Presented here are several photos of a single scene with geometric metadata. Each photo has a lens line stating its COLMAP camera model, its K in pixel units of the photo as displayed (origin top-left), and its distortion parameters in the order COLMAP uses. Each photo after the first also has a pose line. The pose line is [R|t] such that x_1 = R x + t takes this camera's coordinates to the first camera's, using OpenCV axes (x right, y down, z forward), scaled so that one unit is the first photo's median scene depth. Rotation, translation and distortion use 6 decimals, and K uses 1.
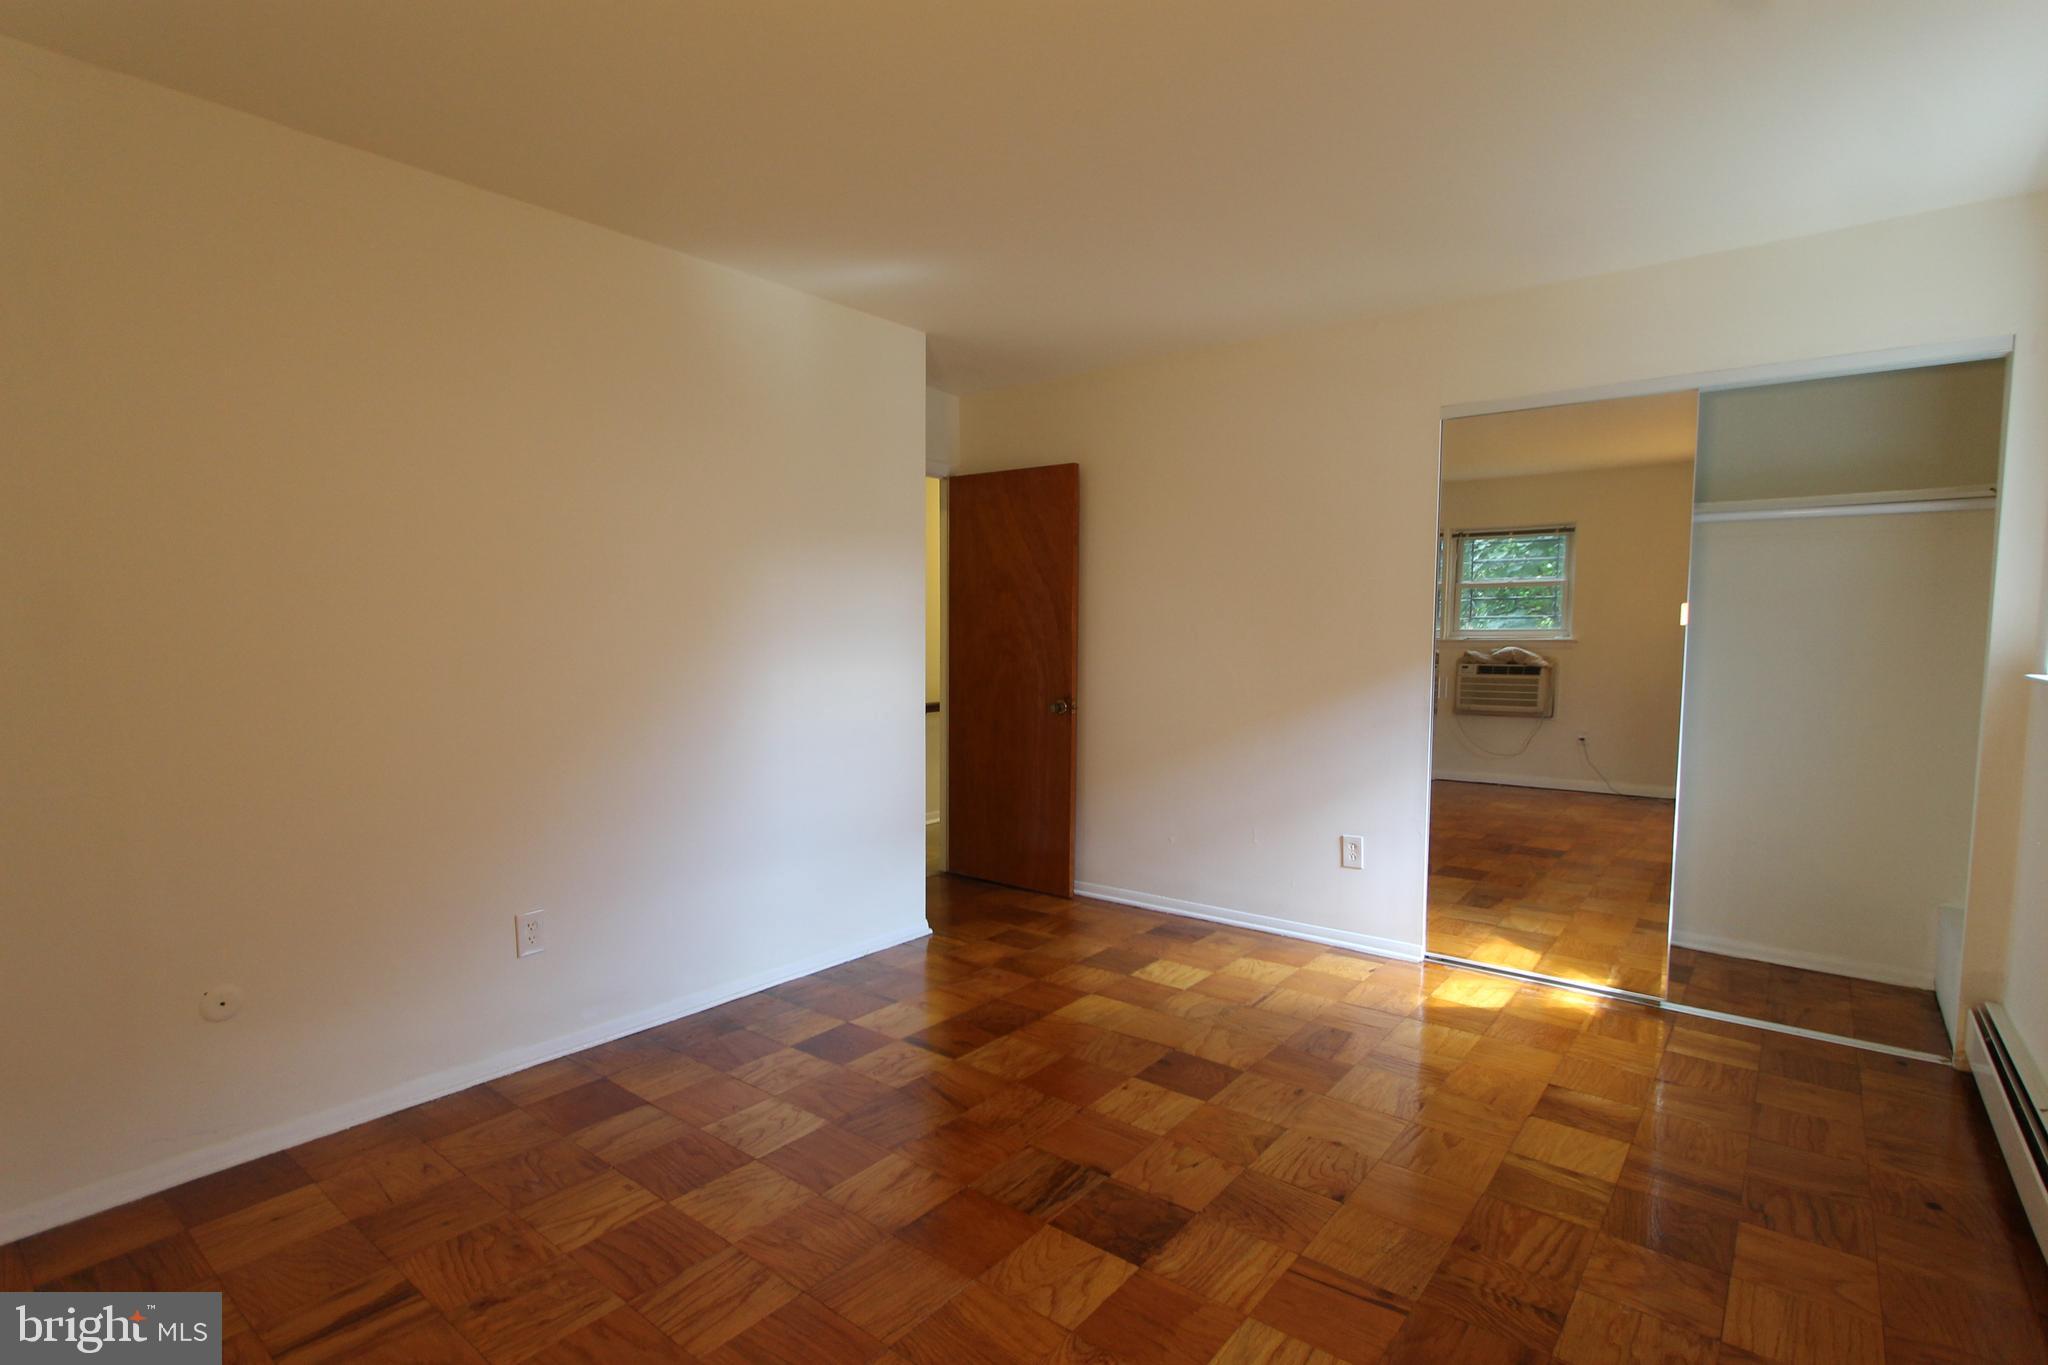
lens RADIAL K [[951.4, 0, 1020.0], [0, 951.4, 689.3], [0, 0, 1]] dist [-0.016465, 0.001941]
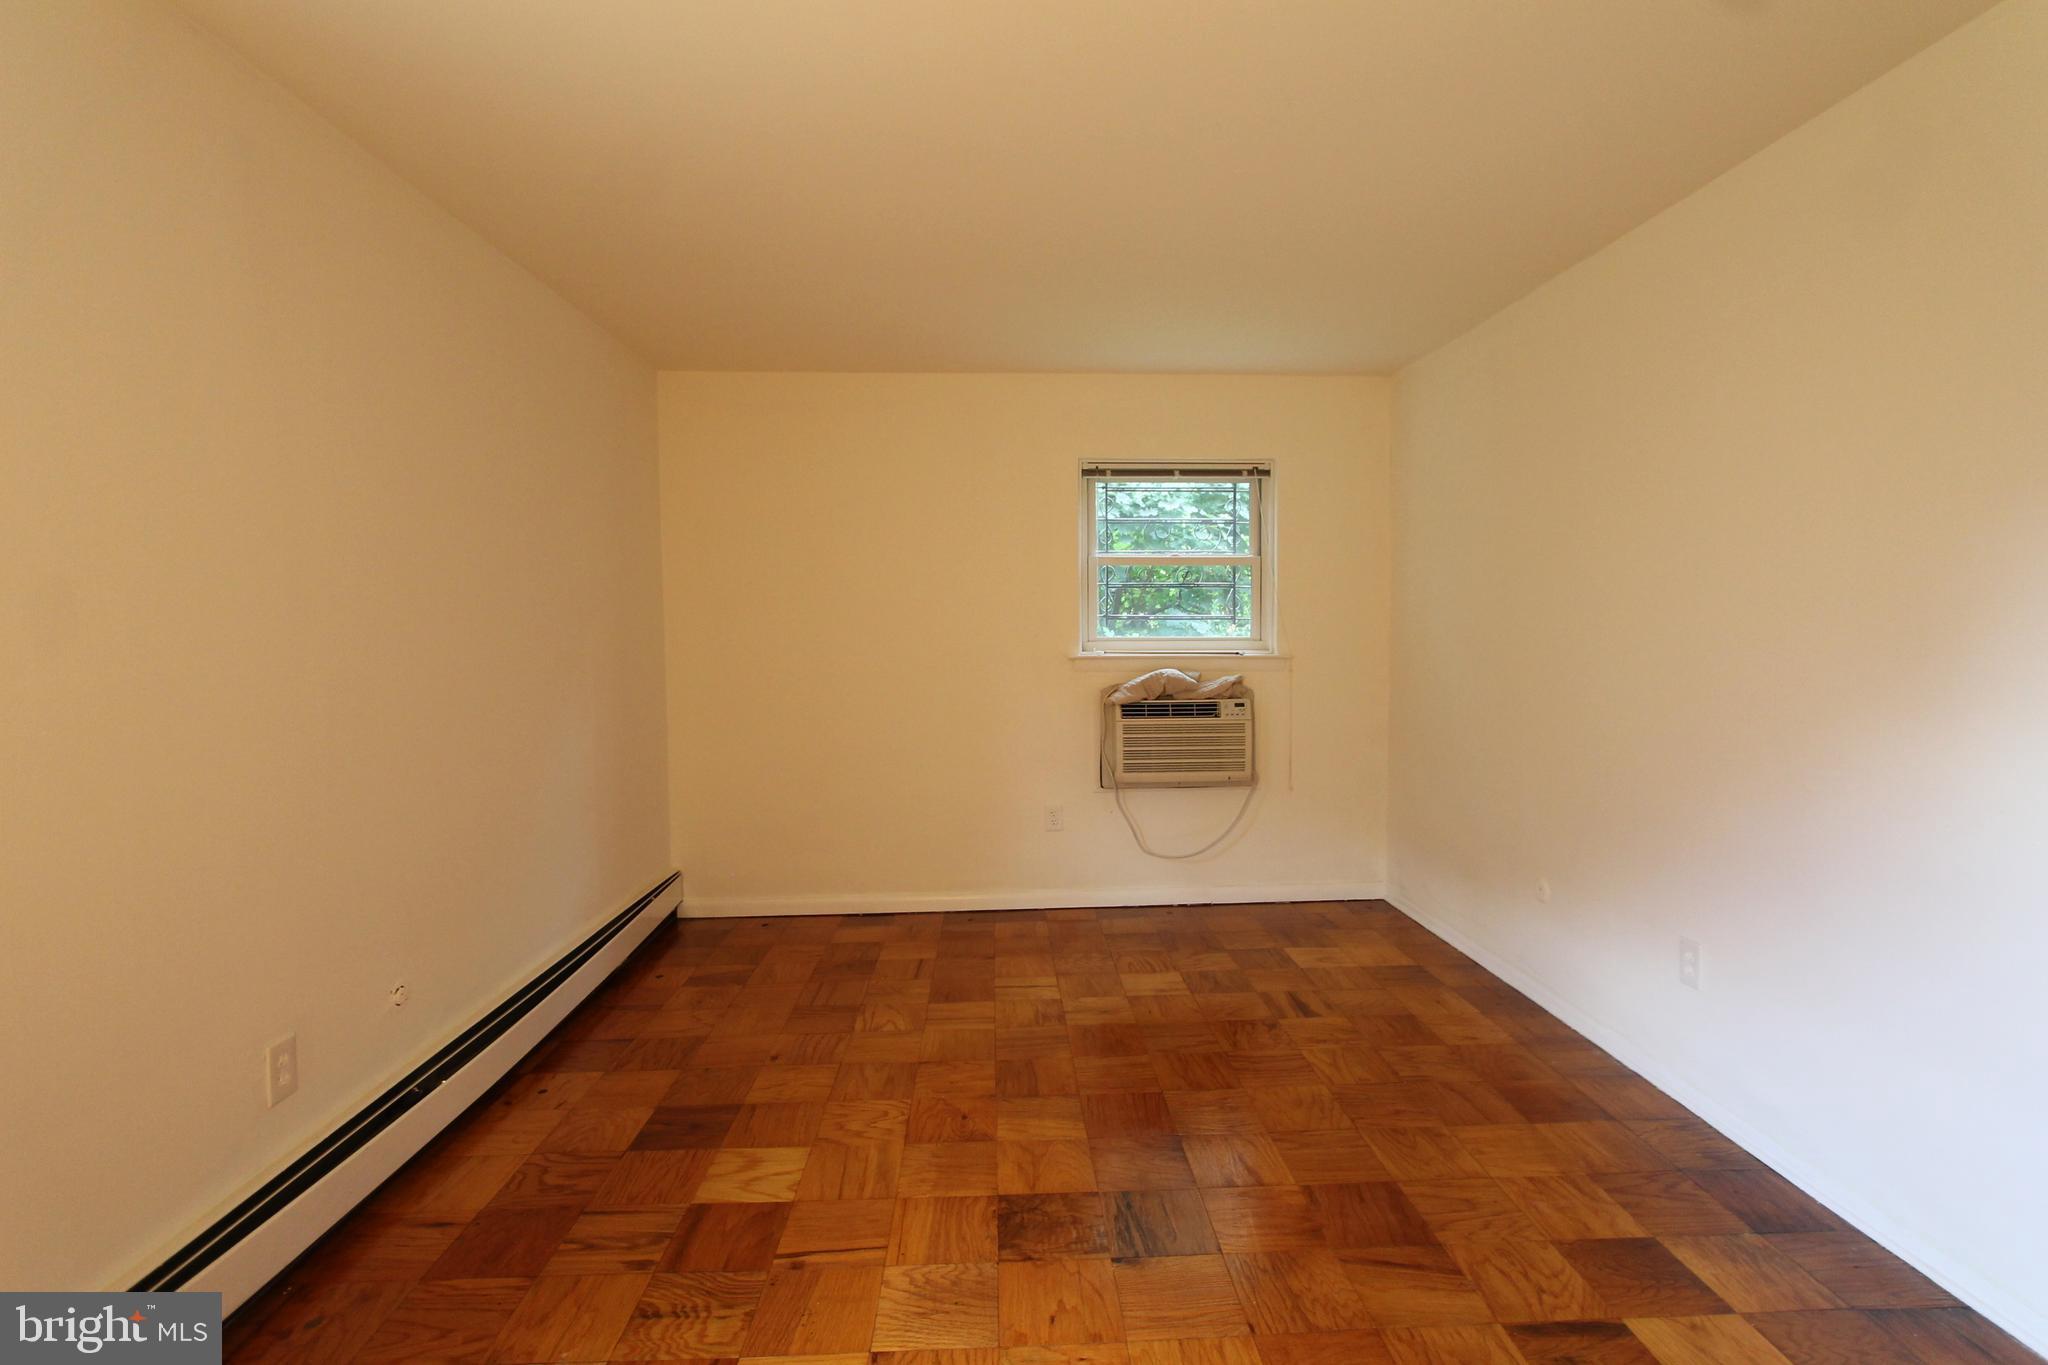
lens RADIAL K [[951.4, 0, 1024.1], [0, 951.4, 676.9], [0, 0, 1]] dist [-0.016465, 0.001941]
pose [[-0.743732, 0.039038, -0.667337, 0.808643], [-0.040321, 0.993856, 0.103076, -0.122627], [0.667261, 0.103568, -0.737588, 1.730611]]
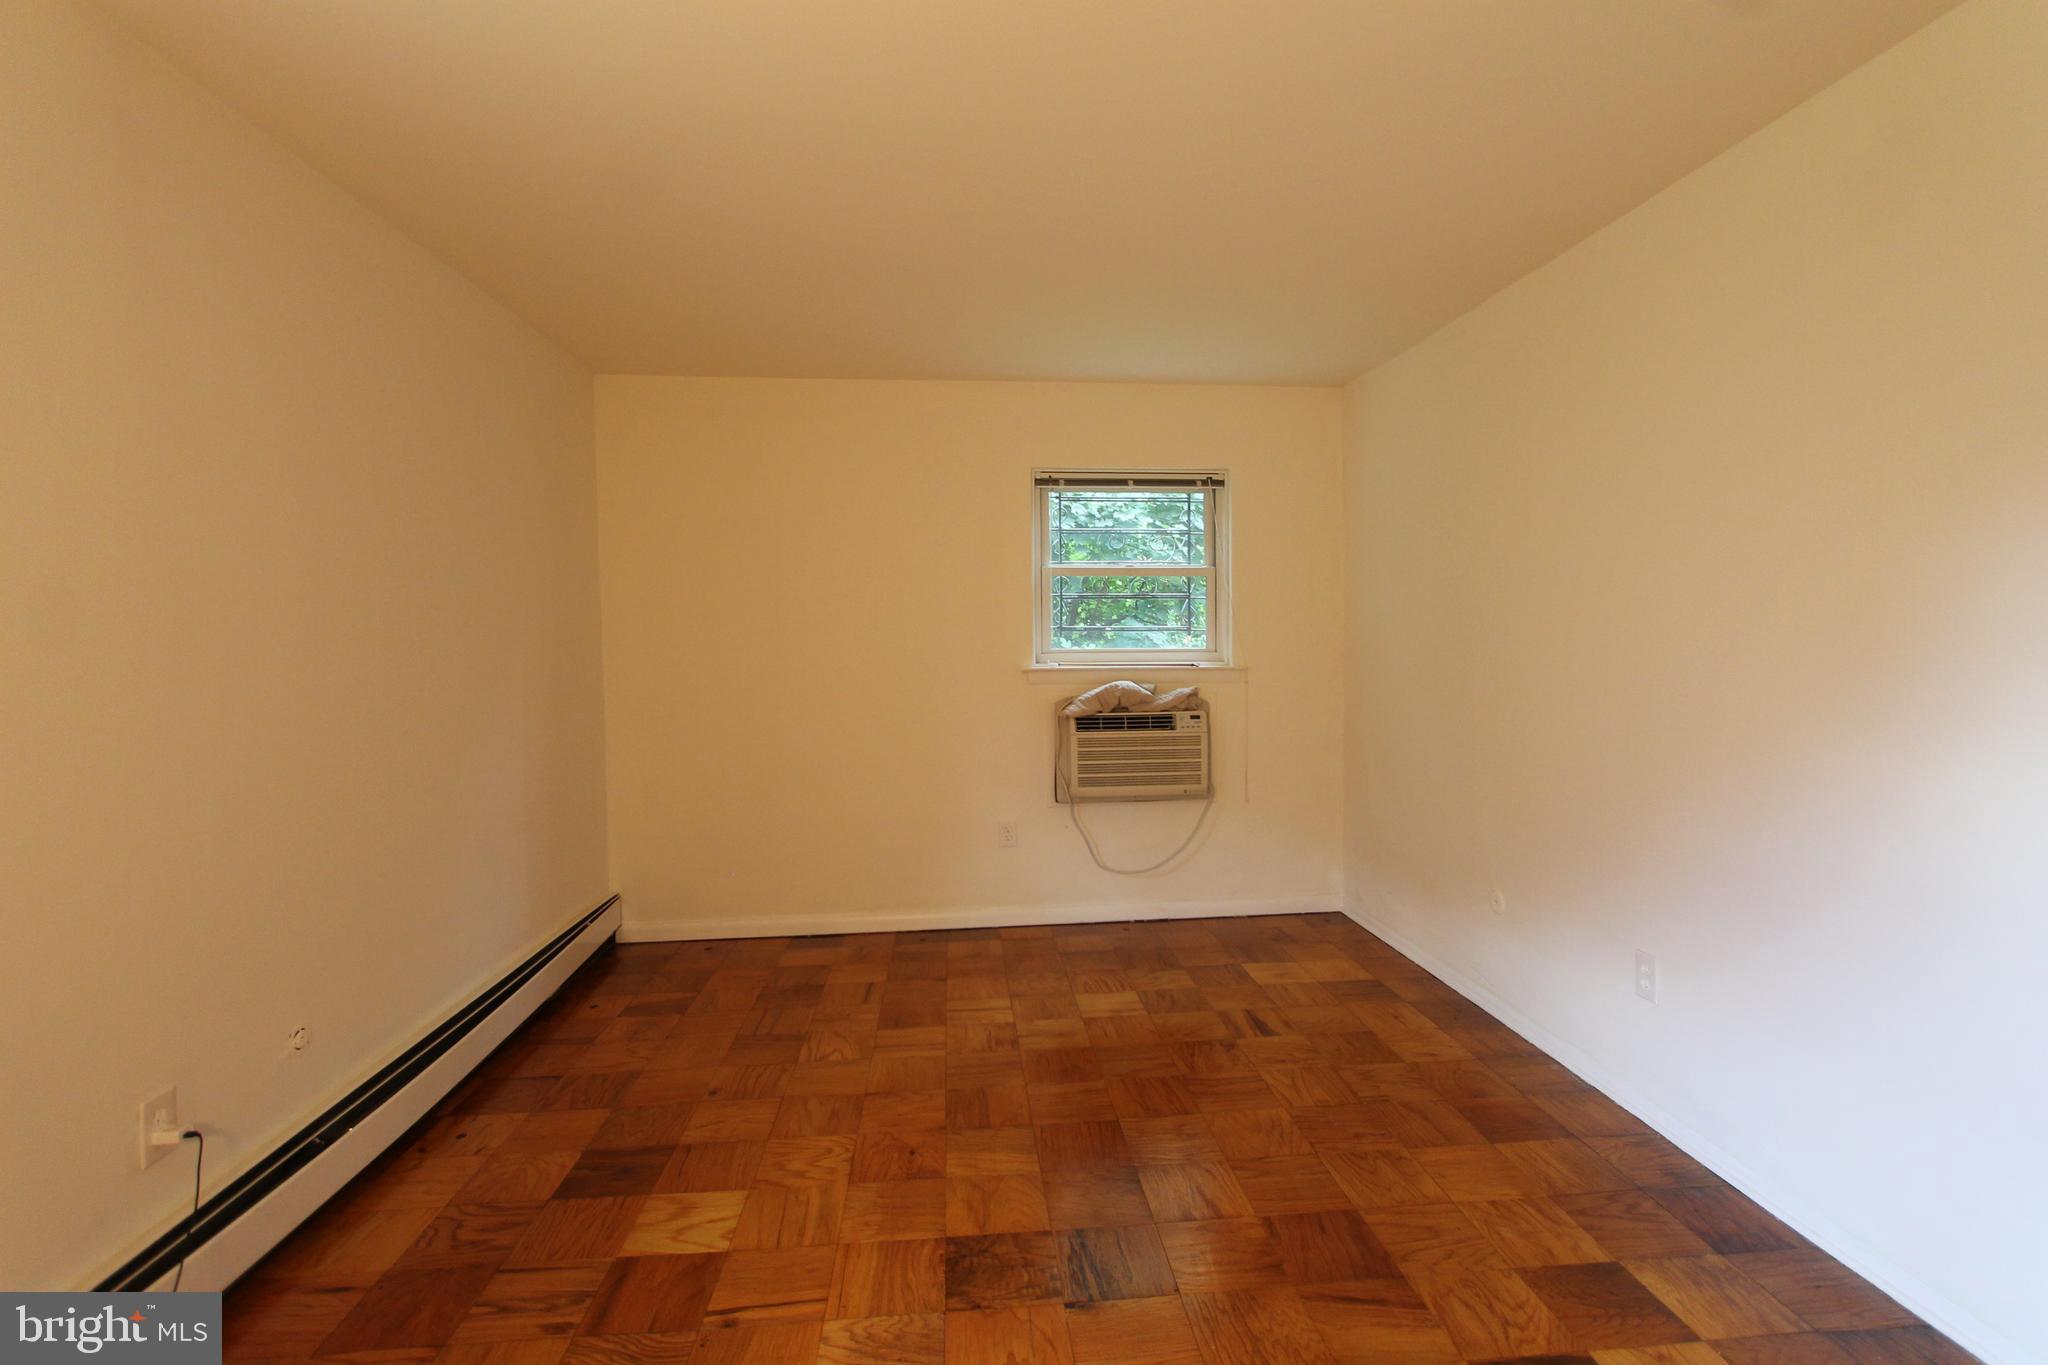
lens RADIAL K [[951.4, 0, 1026.3], [0, 951.4, 677.4], [0, 0, 1]] dist [-0.016465, 0.001941]
pose [[-0.711902, 0.035501, -0.701381, 0.768897], [-0.040044, 0.995045, 0.091010, -0.124164], [0.701136, 0.092876, -0.706953, 1.705282]]
